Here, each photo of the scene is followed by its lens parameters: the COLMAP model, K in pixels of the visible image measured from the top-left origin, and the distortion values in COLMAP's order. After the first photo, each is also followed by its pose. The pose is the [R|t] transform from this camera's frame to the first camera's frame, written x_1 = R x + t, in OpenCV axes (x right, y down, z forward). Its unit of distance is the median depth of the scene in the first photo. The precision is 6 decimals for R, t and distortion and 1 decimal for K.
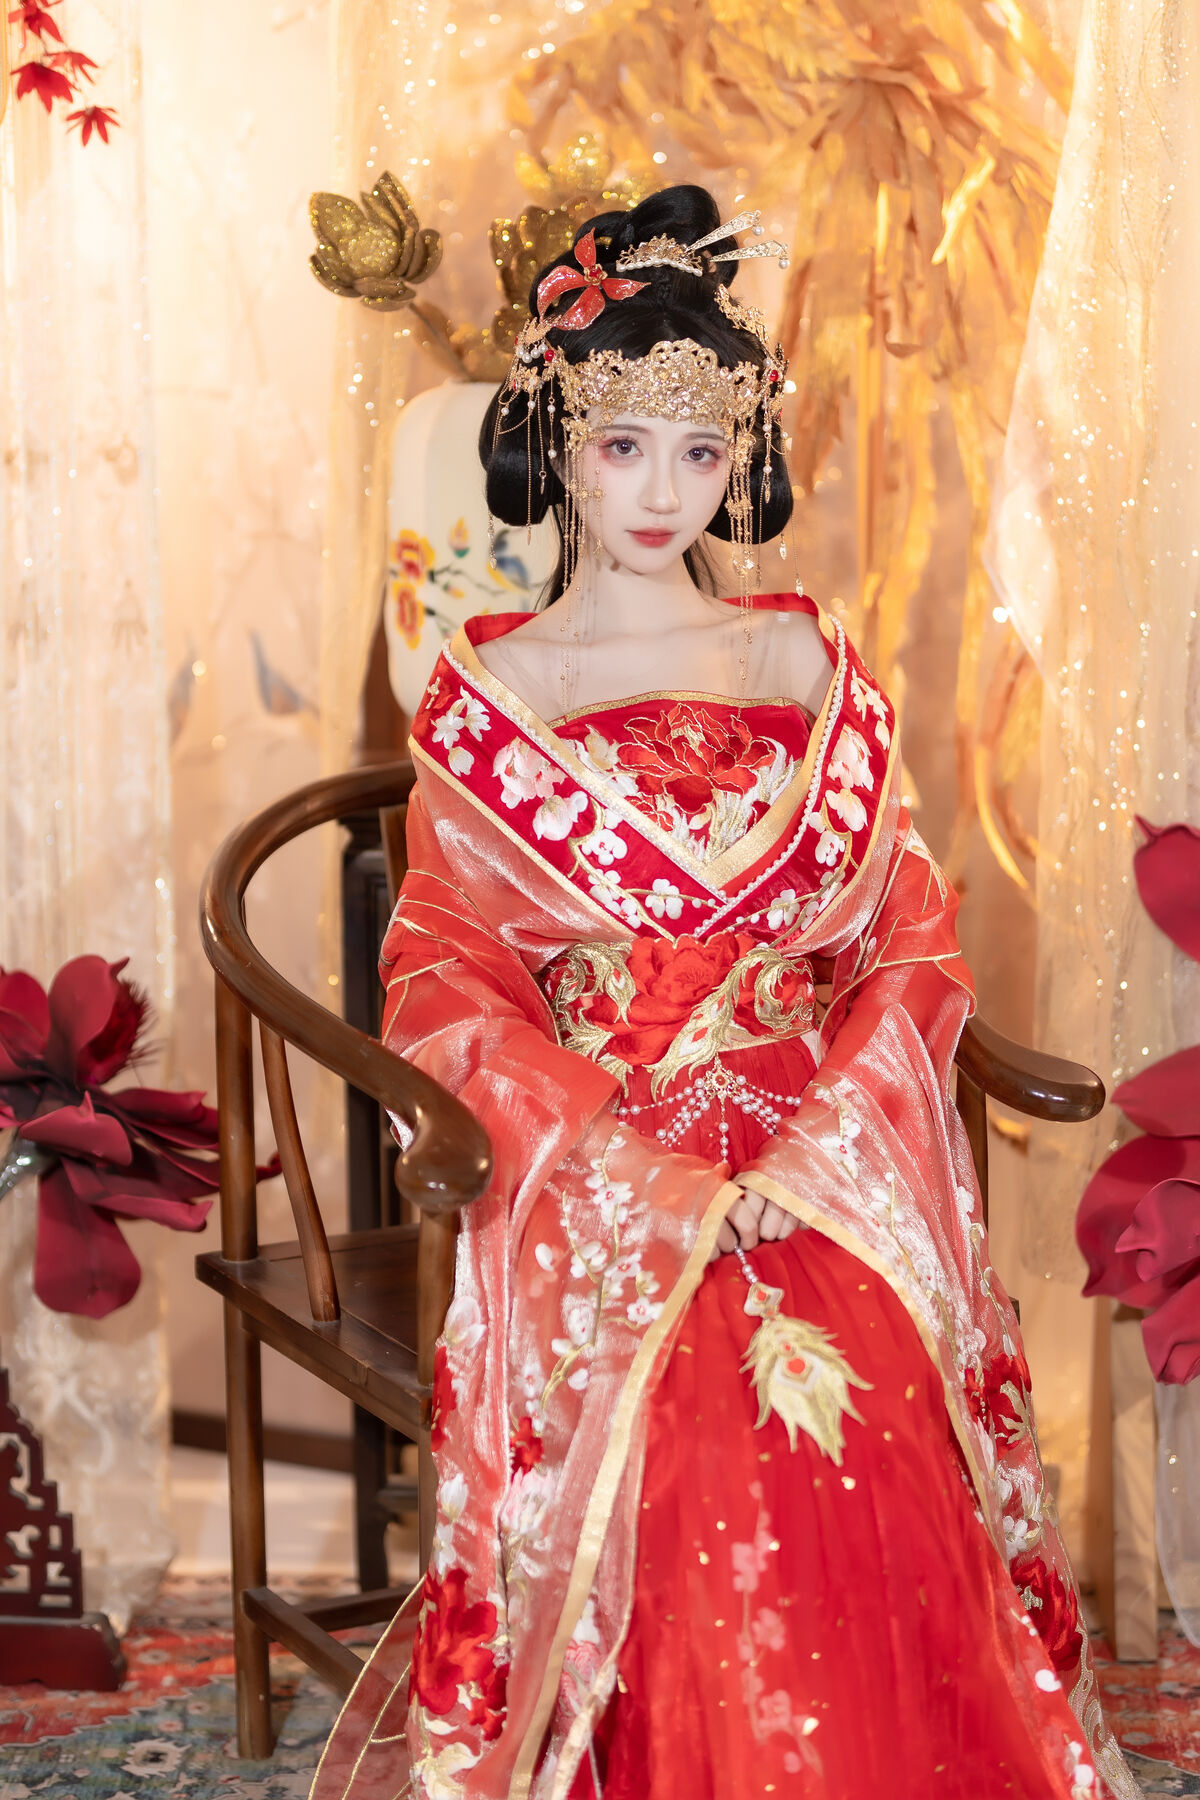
lens RADIAL K [[4360.6, 0, 606.4], [0, 4360.6, 904.1], [0, 0, 1]] dist [-0.017009, 0.369452]
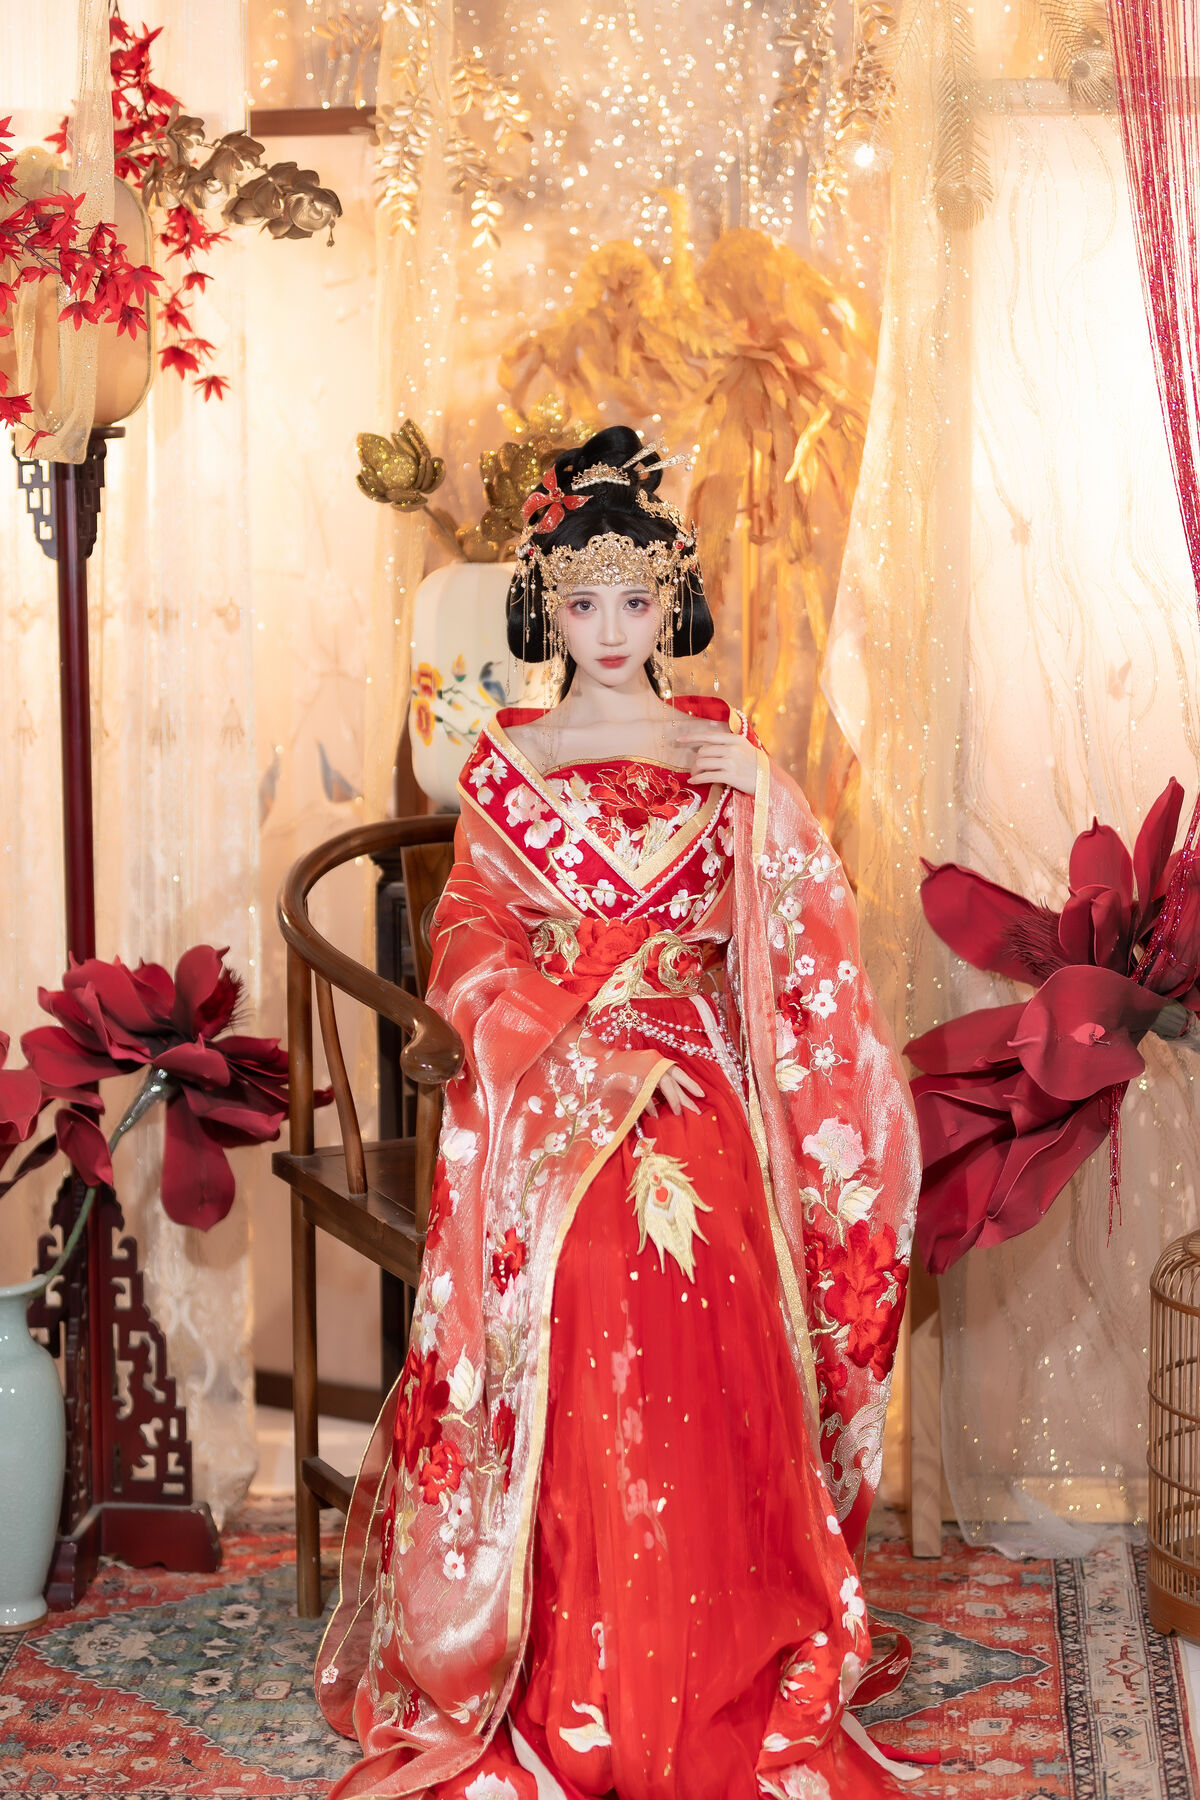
lens RADIAL K [[4422.3, 0, 605.7], [0, 4422.3, 808.8], [0, 0, 1]] dist [0.000714, -0.196024]
pose [[0.999702, 0.003283, -0.024178, 0.050735], [-0.005200, 0.996810, -0.079640, 0.079675], [0.023839, 0.079742, 0.996530, -0.464238]]
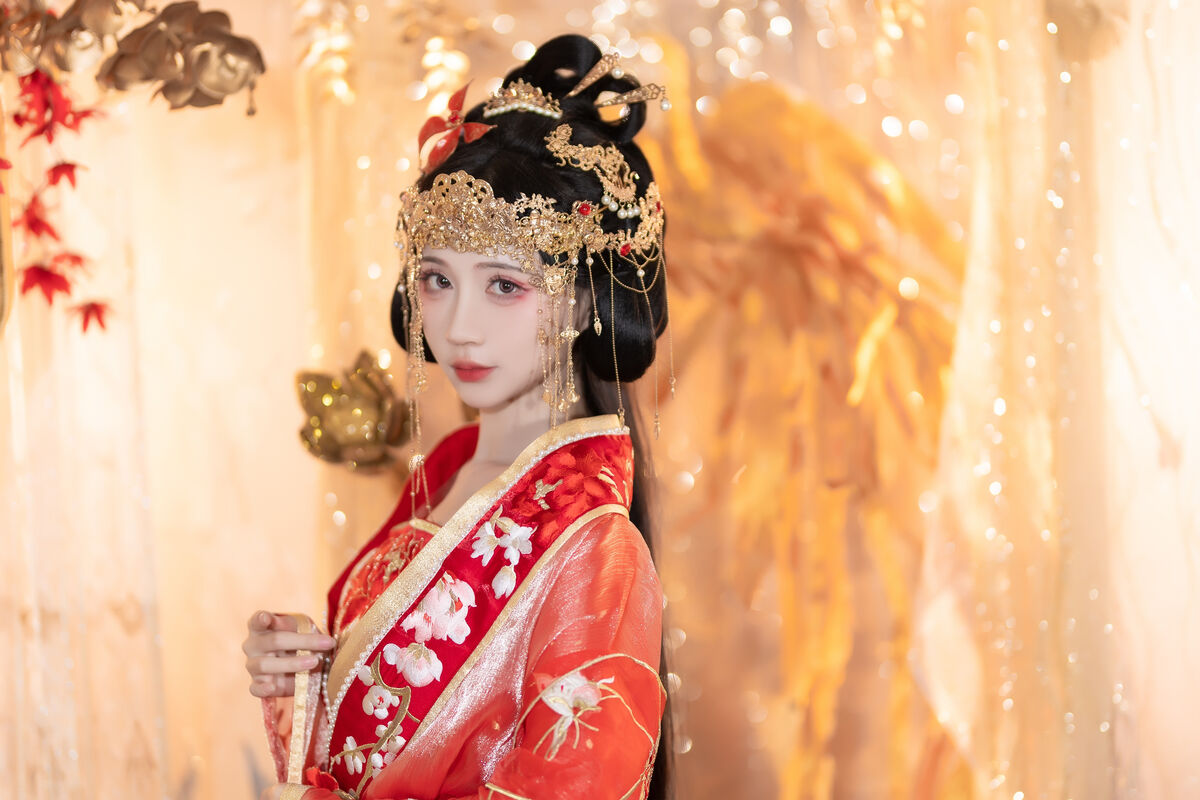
lens RADIAL K [[2898.8, 0, 599.1], [0, 2898.8, 398.6], [0, 0, 1]] dist [-0.001794, -0.182804]
pose [[0.996964, -0.047741, 0.061507, -0.035123], [0.054853, 0.991297, -0.119673, -0.062021], [-0.055259, 0.122683, 0.990906, 0.264201]]
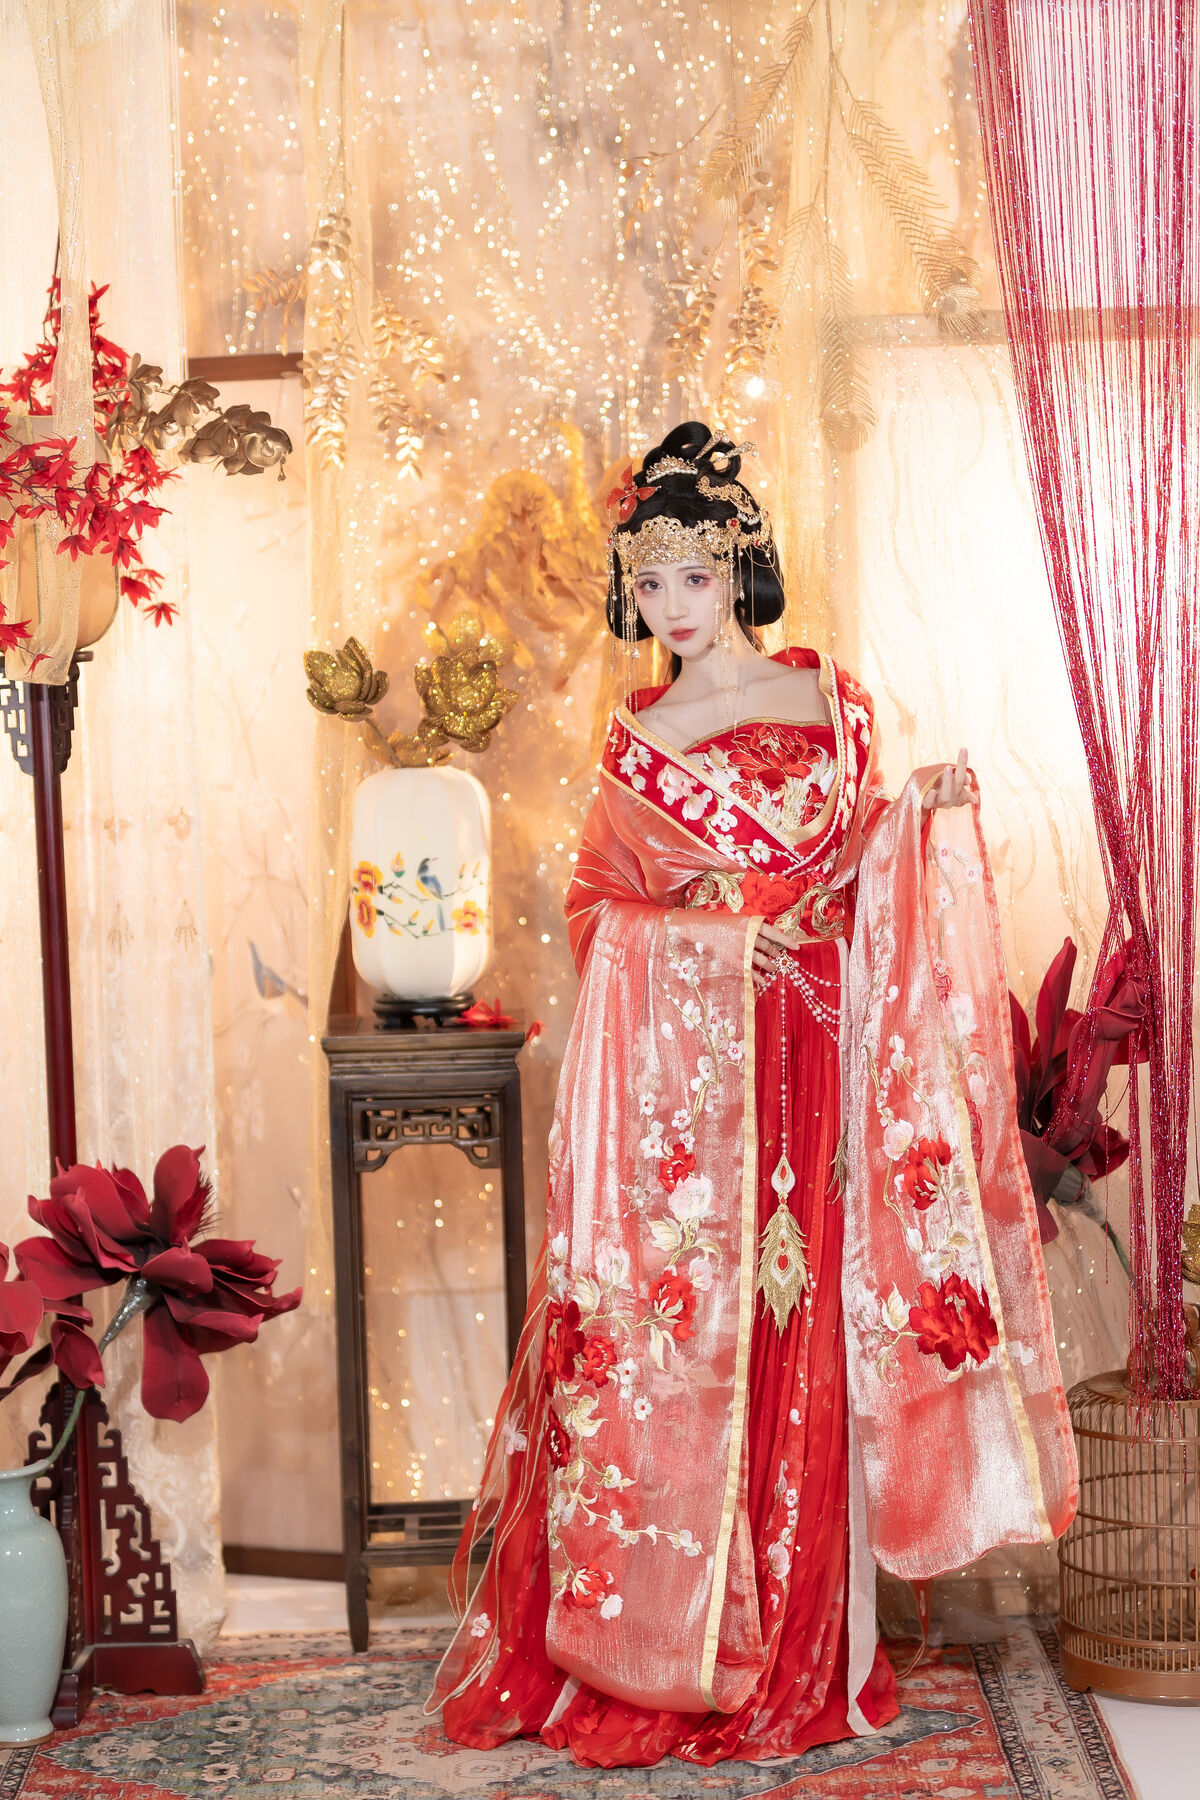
lens RADIAL K [[4404.8, 0, 640.9], [0, 4404.8, 902.0], [0, 0, 1]] dist [-0.039115, 0.459847]
pose [[0.997405, -0.030817, 0.065061, -0.049832], [0.037889, 0.993162, -0.110422, 0.108692], [-0.061214, 0.112601, 0.991753, -0.586764]]
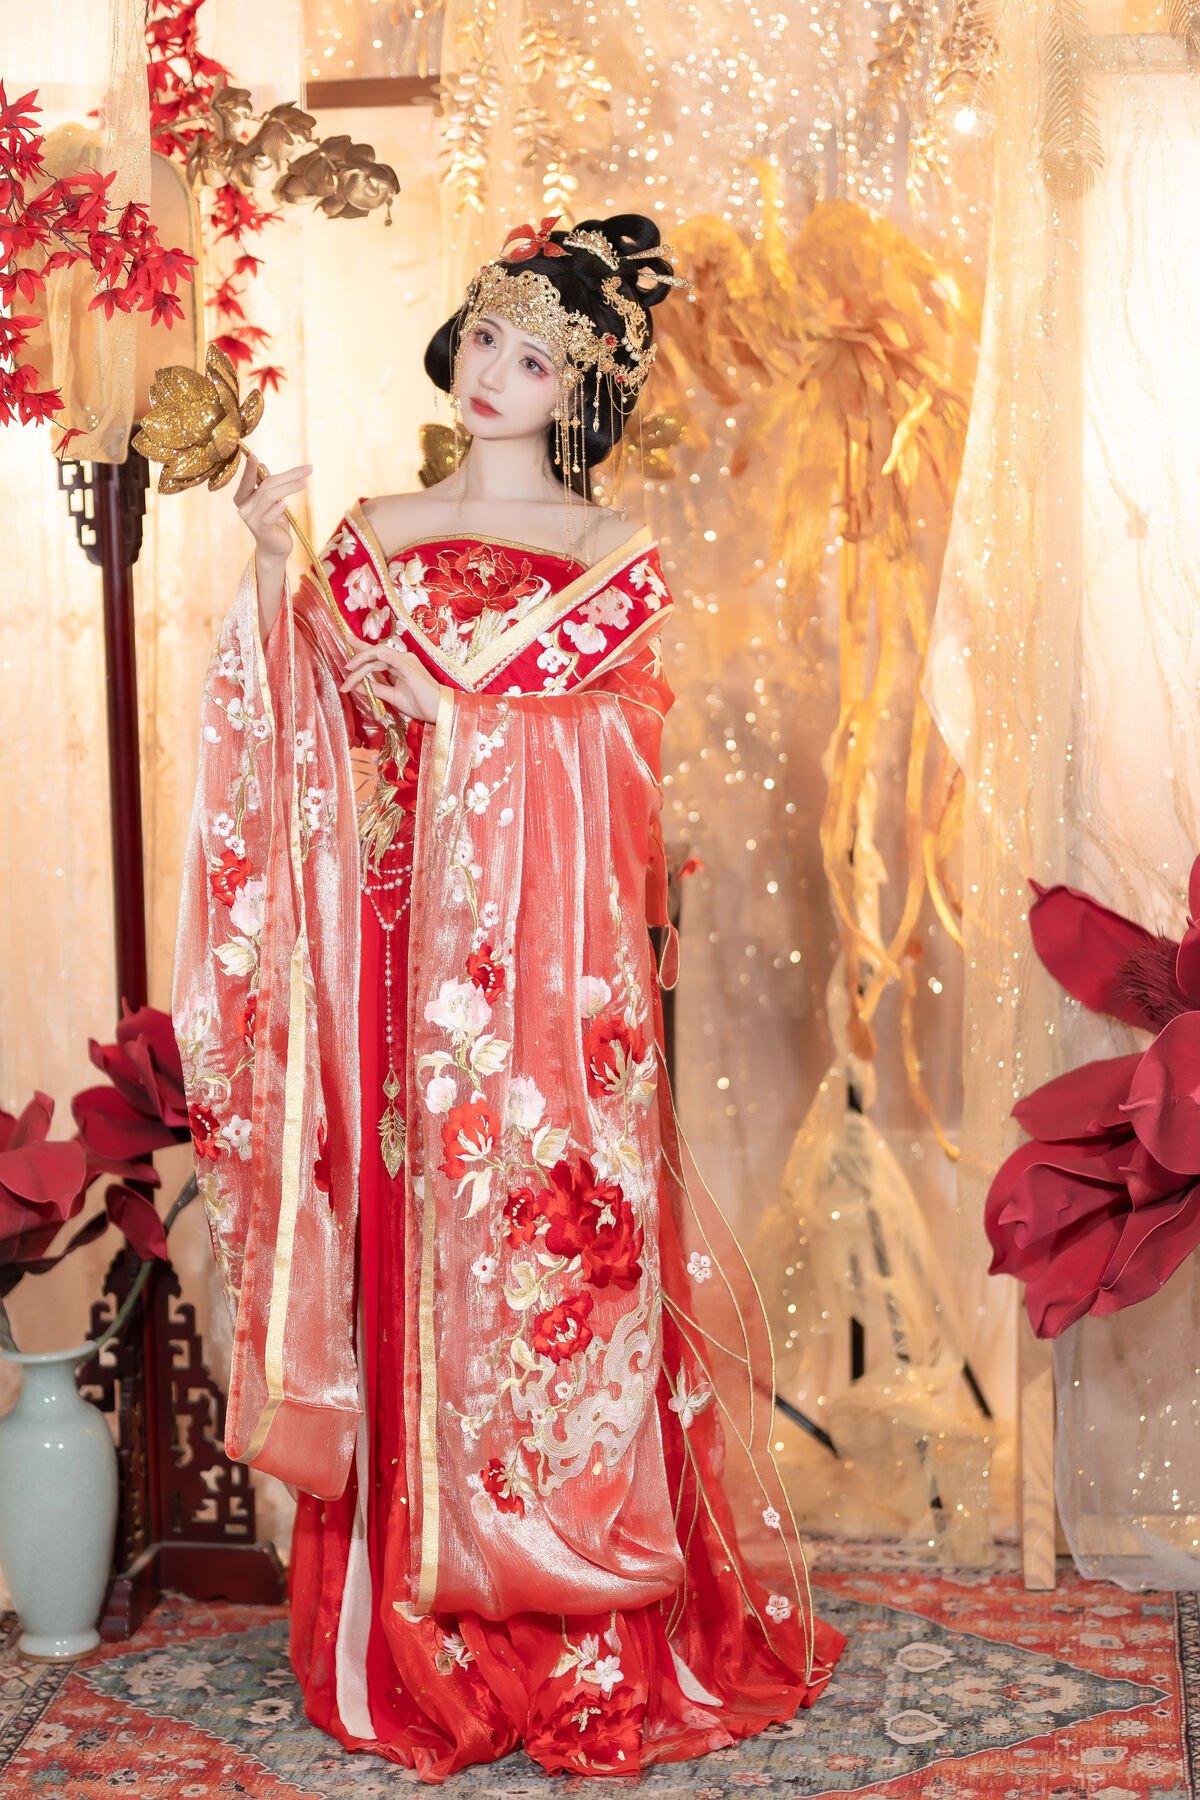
lens RADIAL K [[4425.2, 0, 561.4], [0, 4425.2, 899.9], [0, 0, 1]] dist [0.004830, 0.033288]
pose [[0.997638, -0.001982, -0.068668, 0.069125], [-0.001737, 0.998536, -0.054059, 0.059791], [0.068675, 0.054051, 0.996174, -0.369887]]
